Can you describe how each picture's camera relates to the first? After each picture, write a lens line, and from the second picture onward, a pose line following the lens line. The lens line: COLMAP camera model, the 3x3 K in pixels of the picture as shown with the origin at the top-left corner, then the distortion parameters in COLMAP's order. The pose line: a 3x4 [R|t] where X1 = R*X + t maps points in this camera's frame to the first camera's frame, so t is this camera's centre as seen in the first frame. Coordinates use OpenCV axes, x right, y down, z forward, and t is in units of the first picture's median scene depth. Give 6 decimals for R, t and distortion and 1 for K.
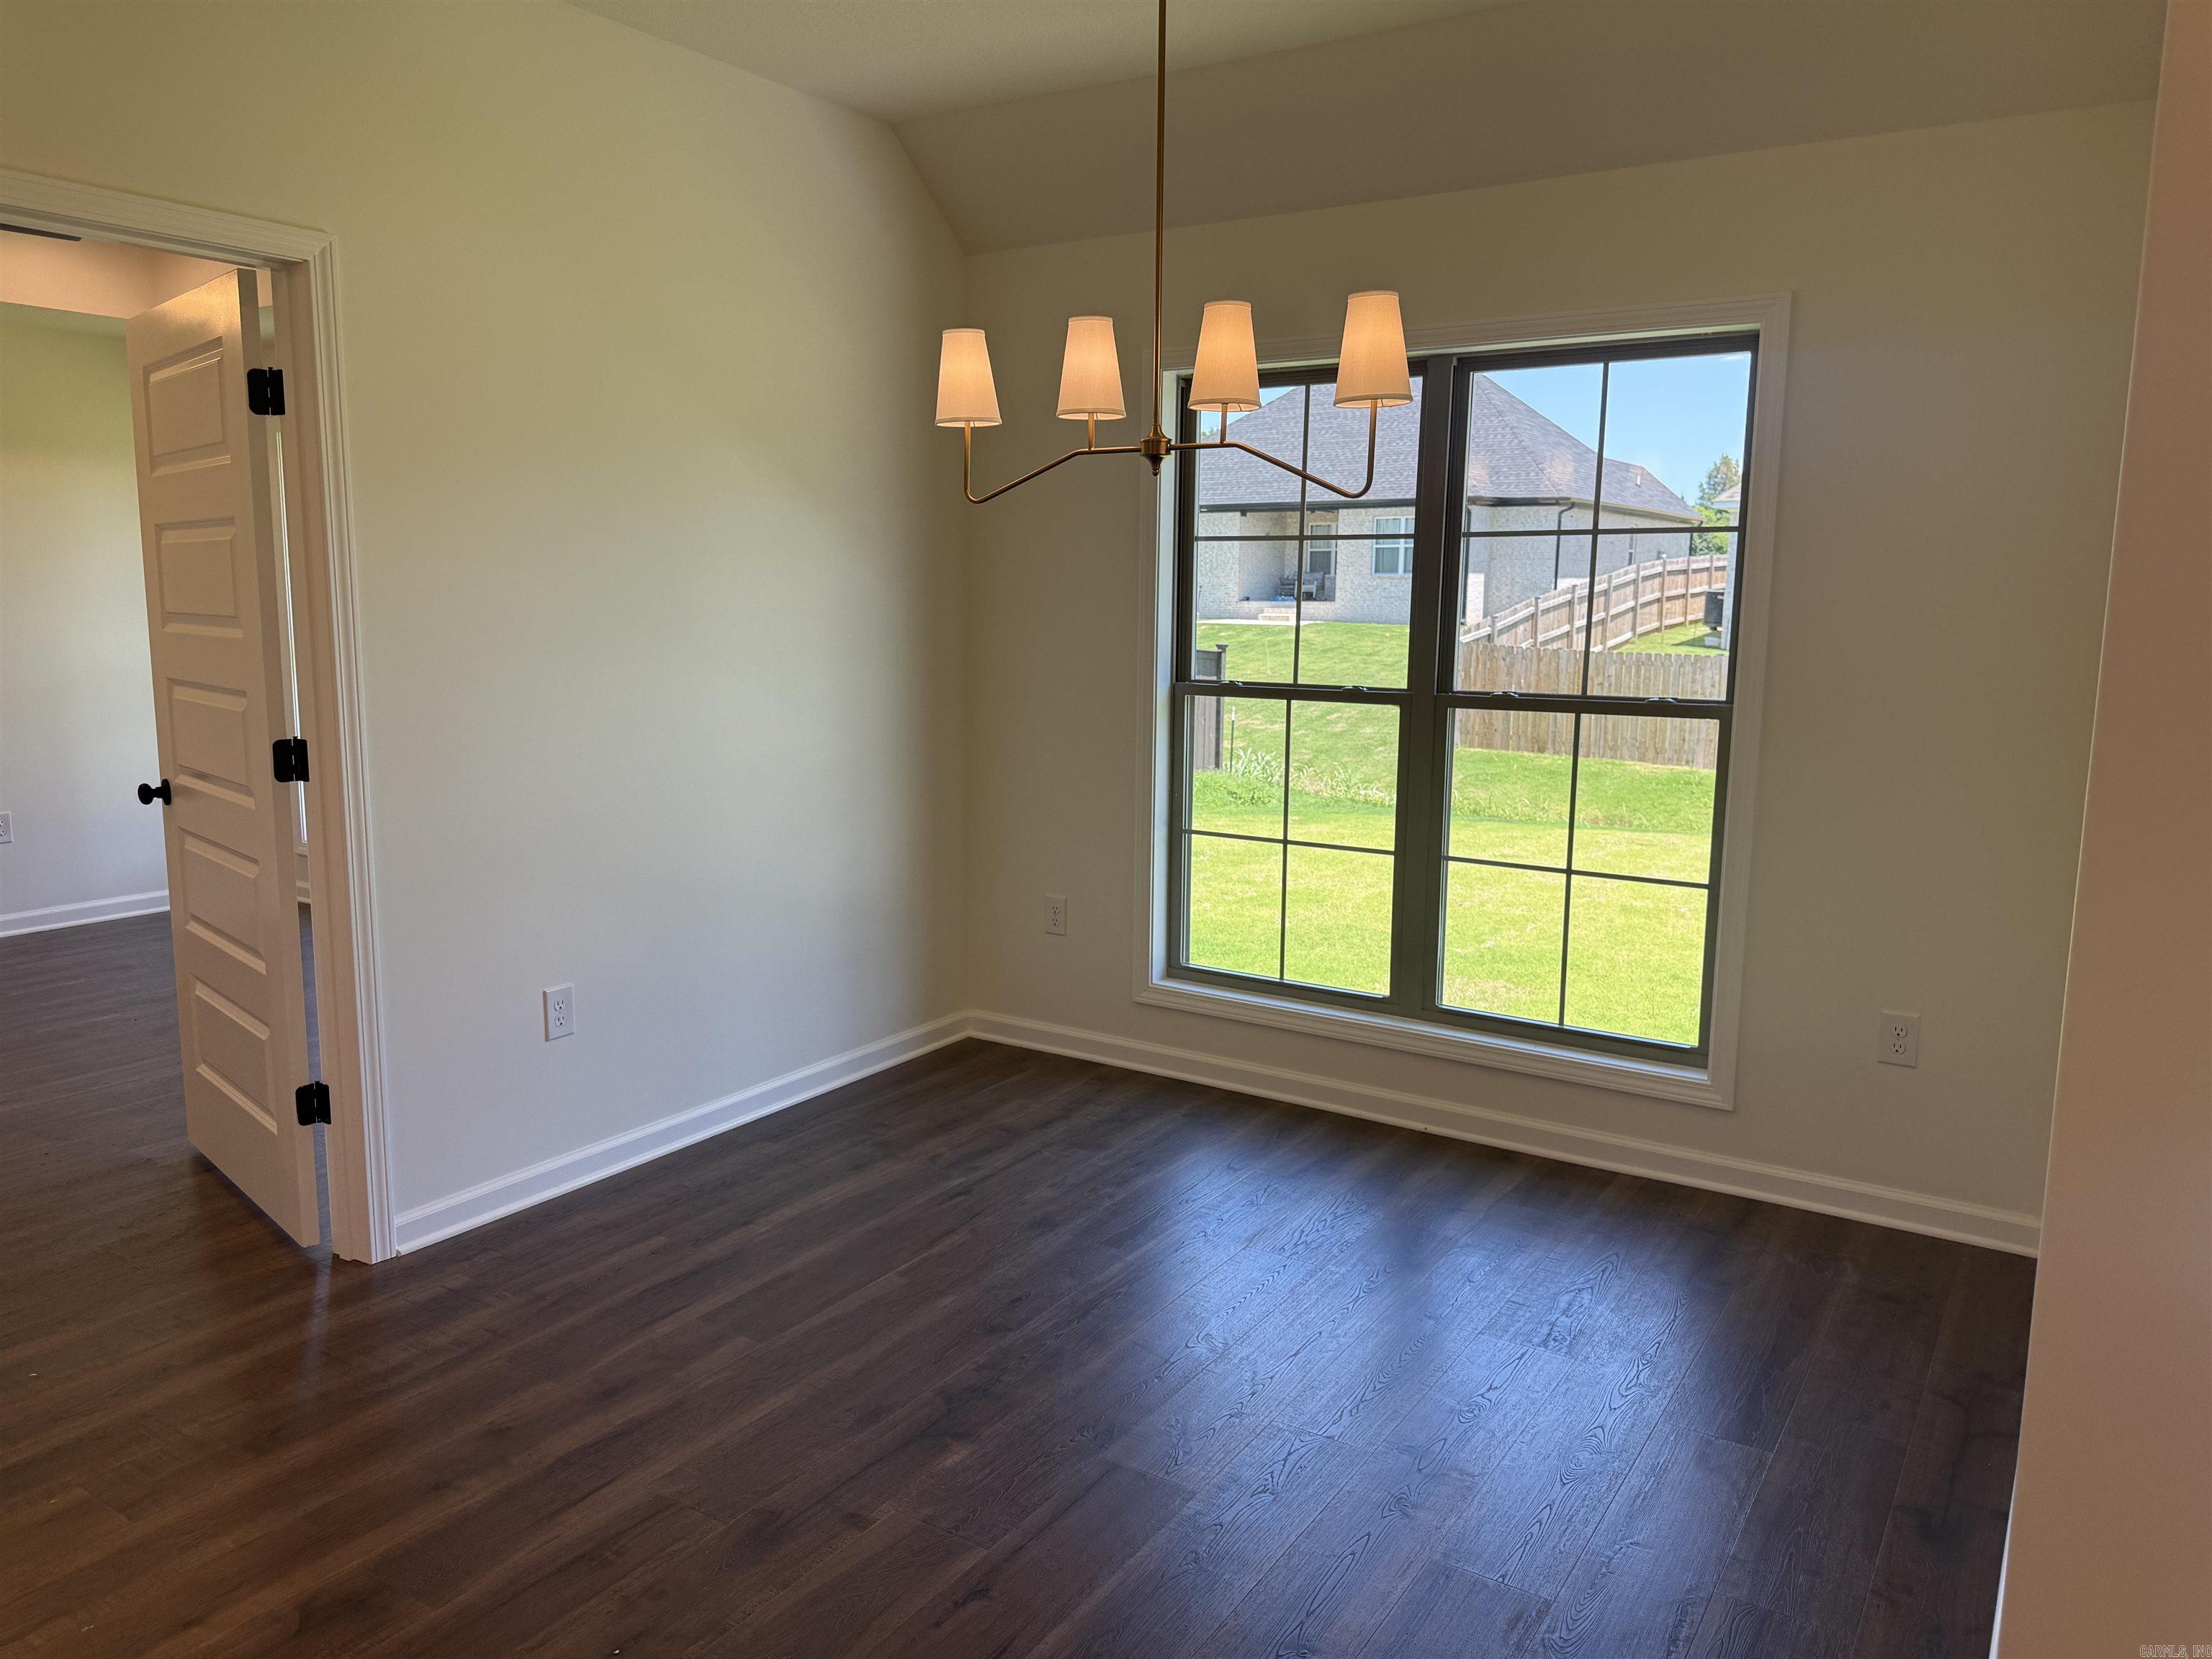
lens RADIAL K [[1549.9, 0, 1112.4], [0, 1549.9, 830.3], [0, 0, 1]] dist [0.157655, -0.273860]
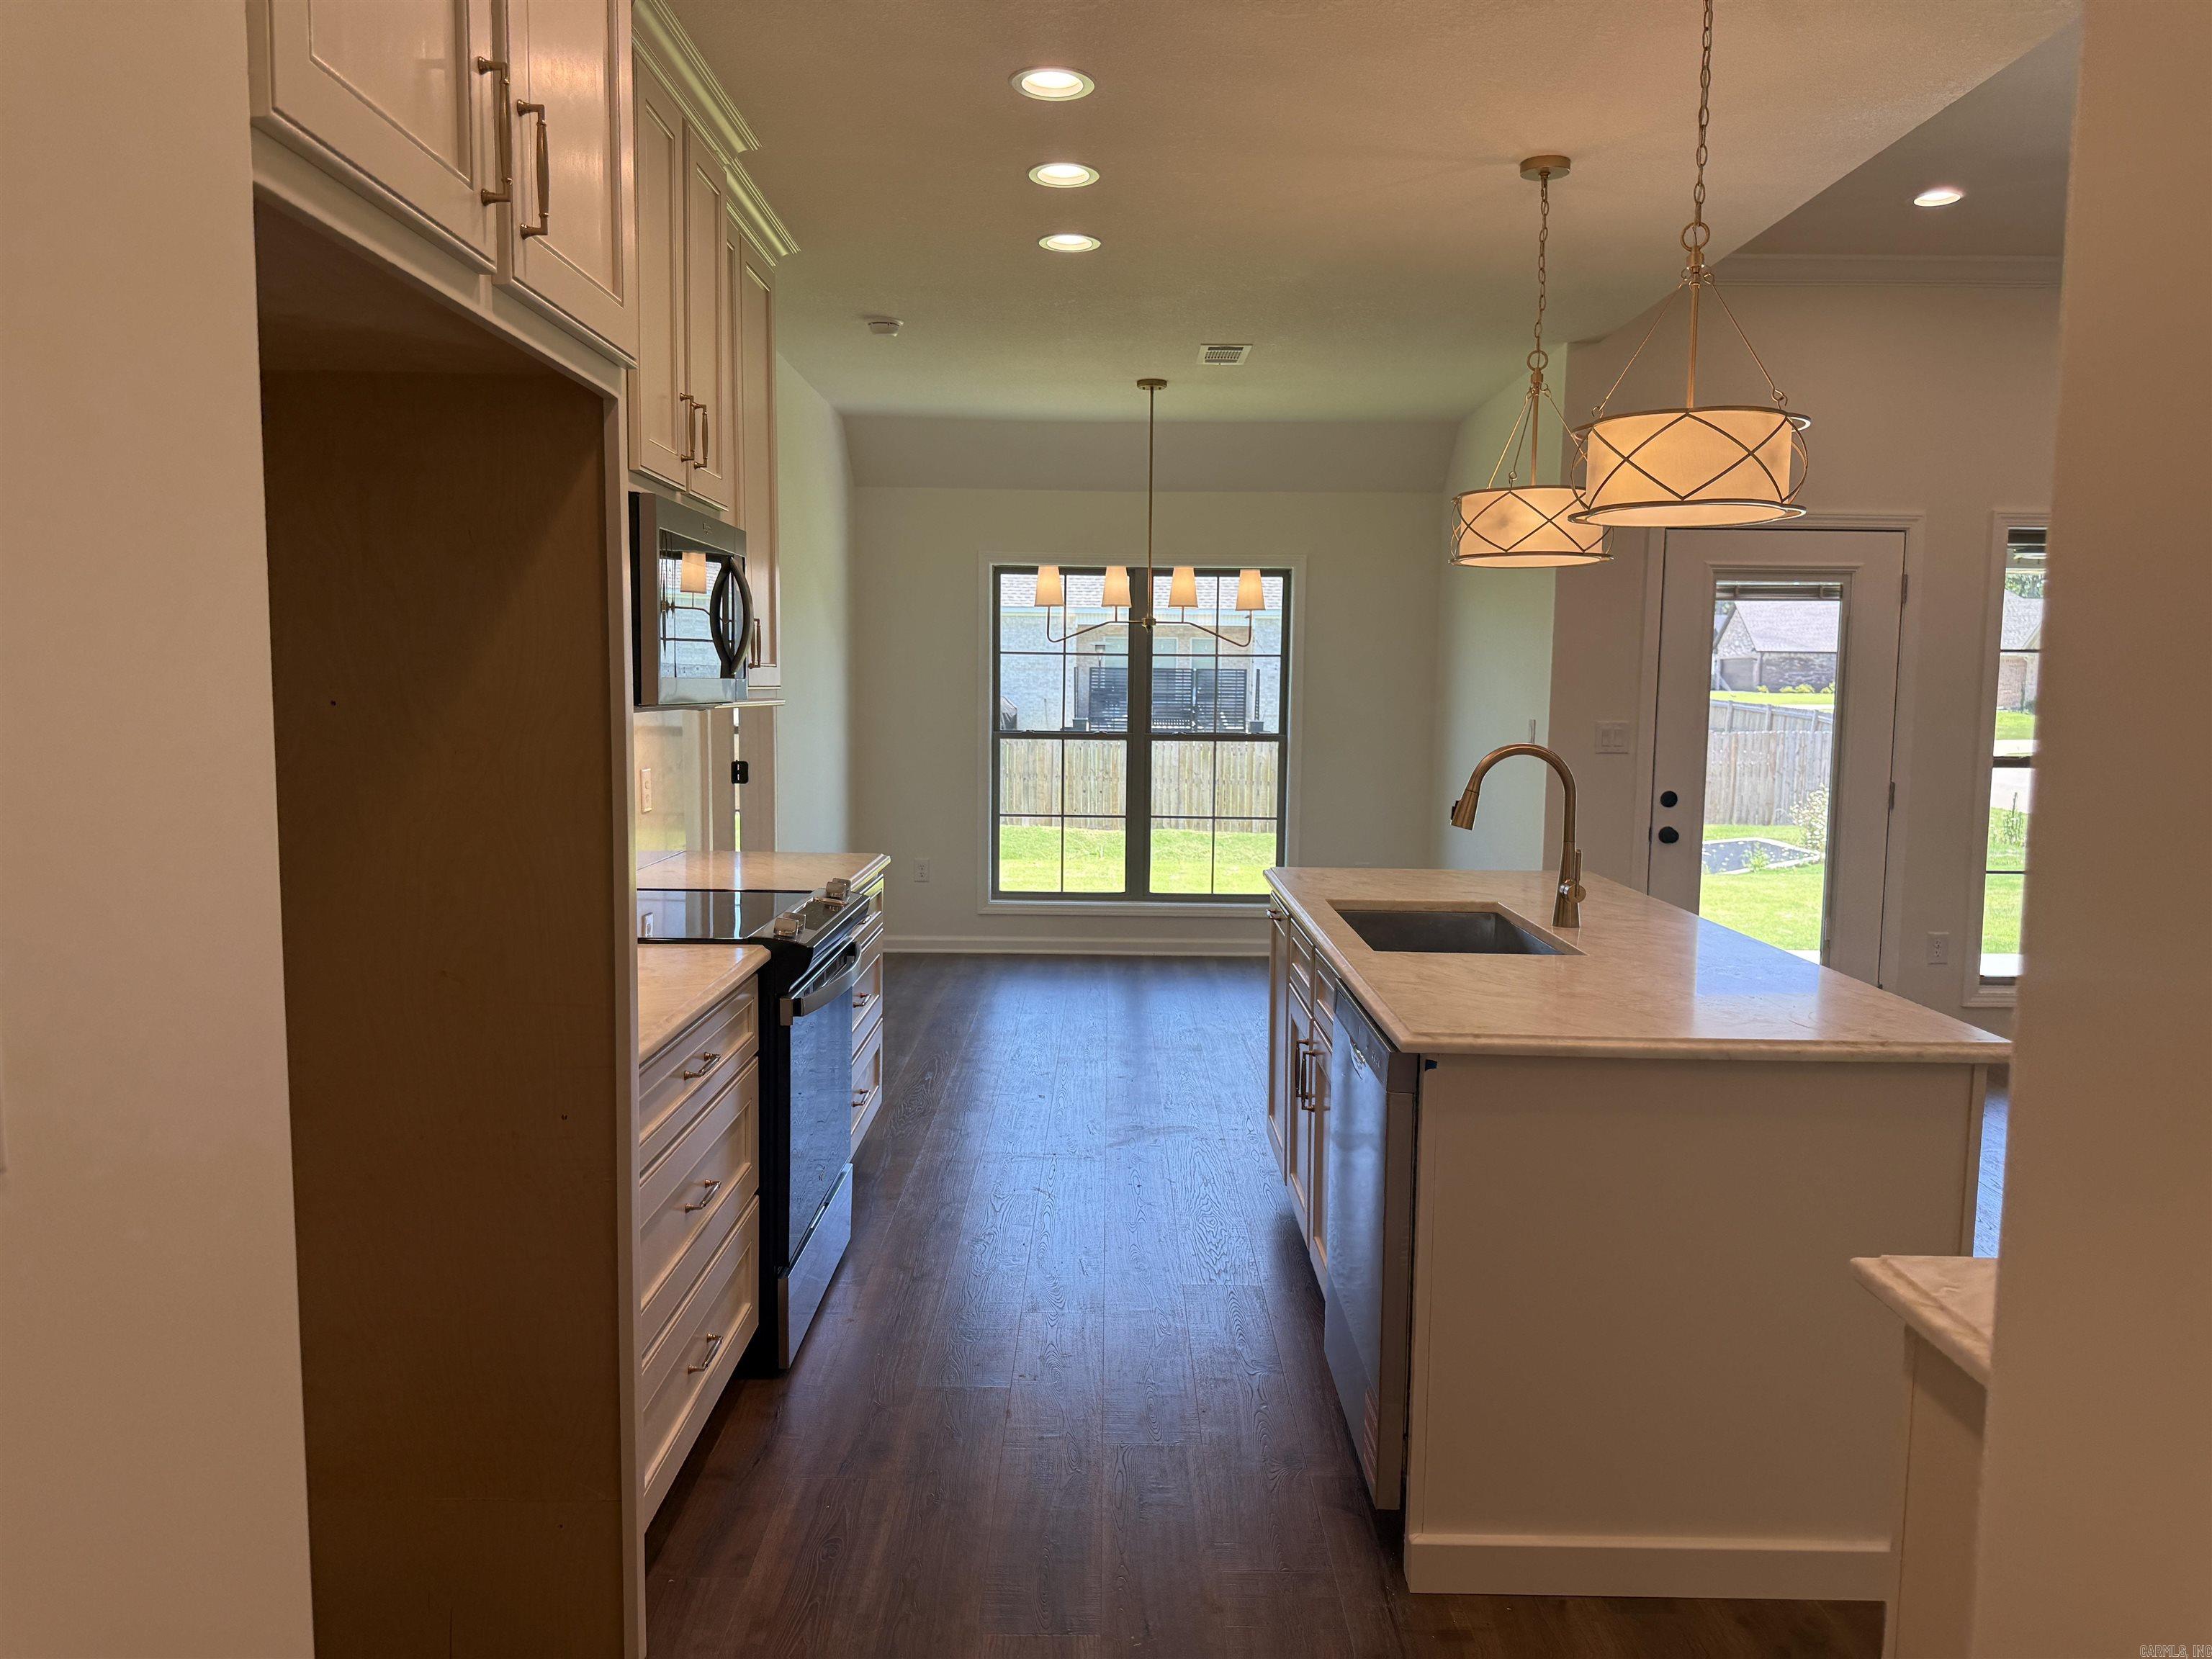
lens RADIAL K [[1566.4, 0, 1111.9], [0, 1566.4, 835.3], [0, 0, 1]] dist [0.204615, -0.343063]
pose [[0.838907, -0.052838, 0.541704, -0.931407], [0.080504, 0.996375, -0.027486, 0.094960], [-0.538288, 0.066667, 0.840120, -0.657362]]
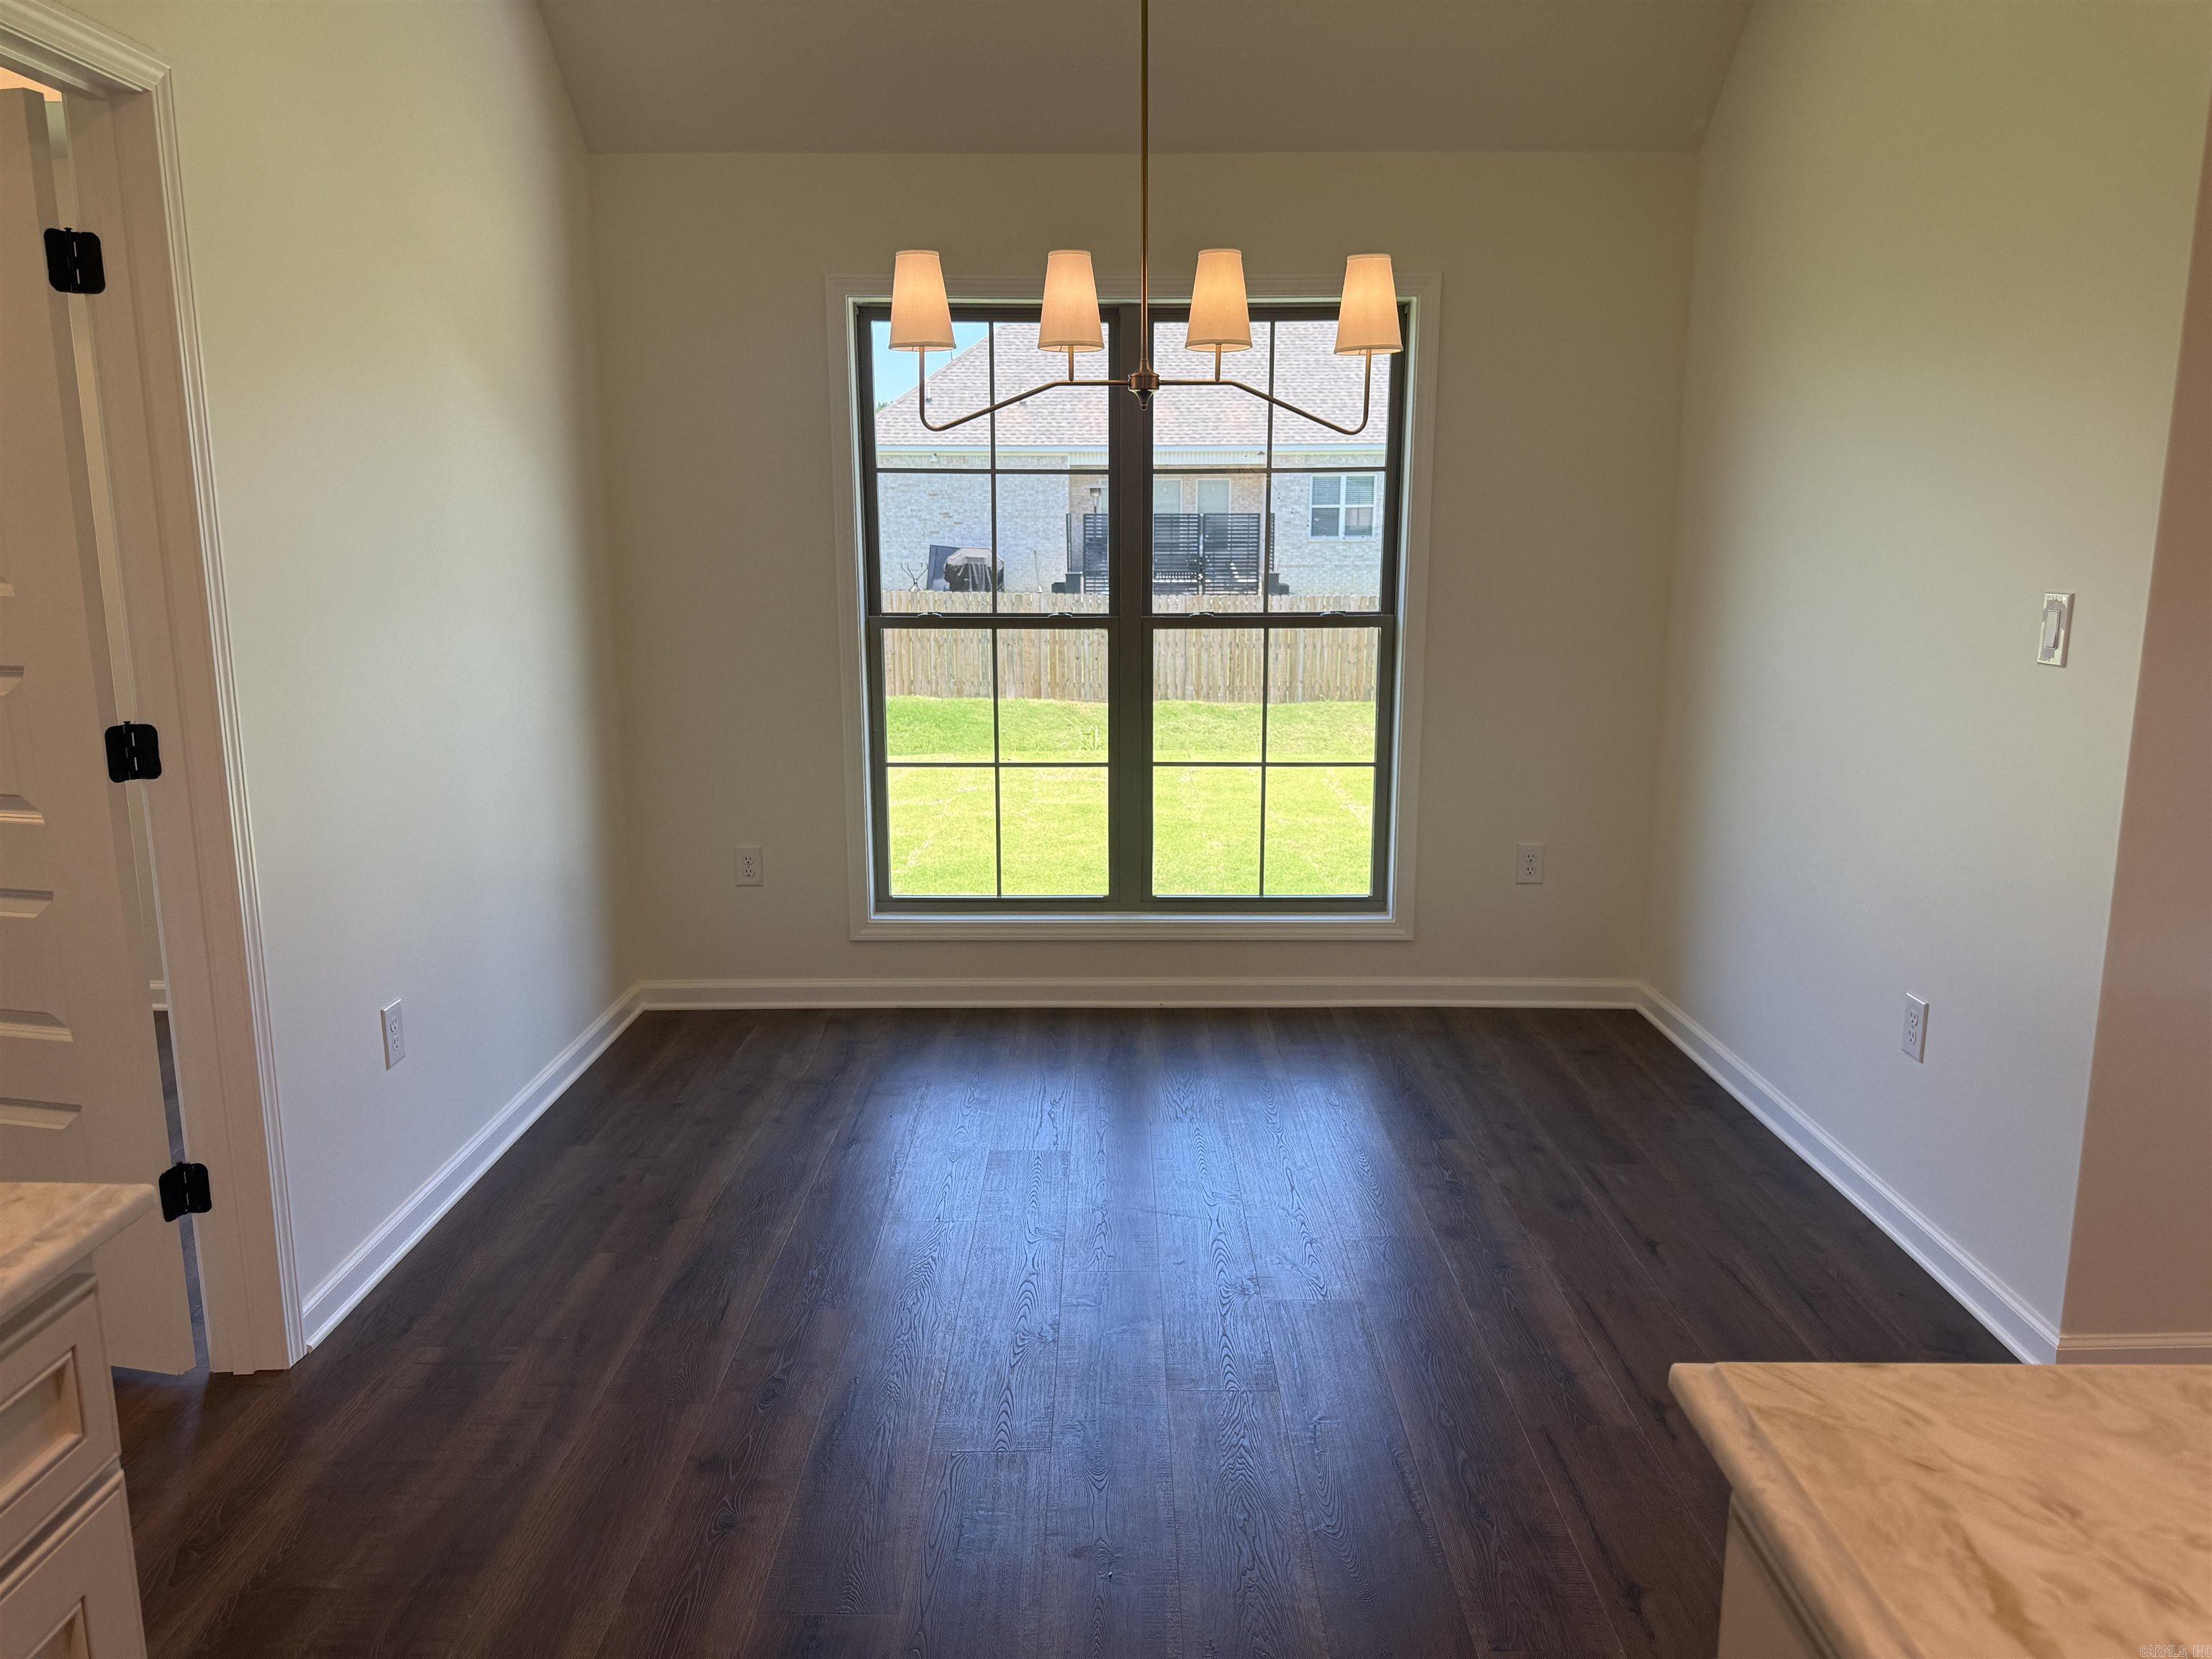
lens RADIAL K [[1539.6, 0, 1102.8], [0, 1539.6, 843.5], [0, 0, 1]] dist [0.107889, -0.132280]
pose [[0.842630, -0.117623, 0.525490, -0.415874], [0.093091, 0.992979, 0.072991, -0.010055], [-0.530385, -0.012586, 0.847663, 0.085689]]
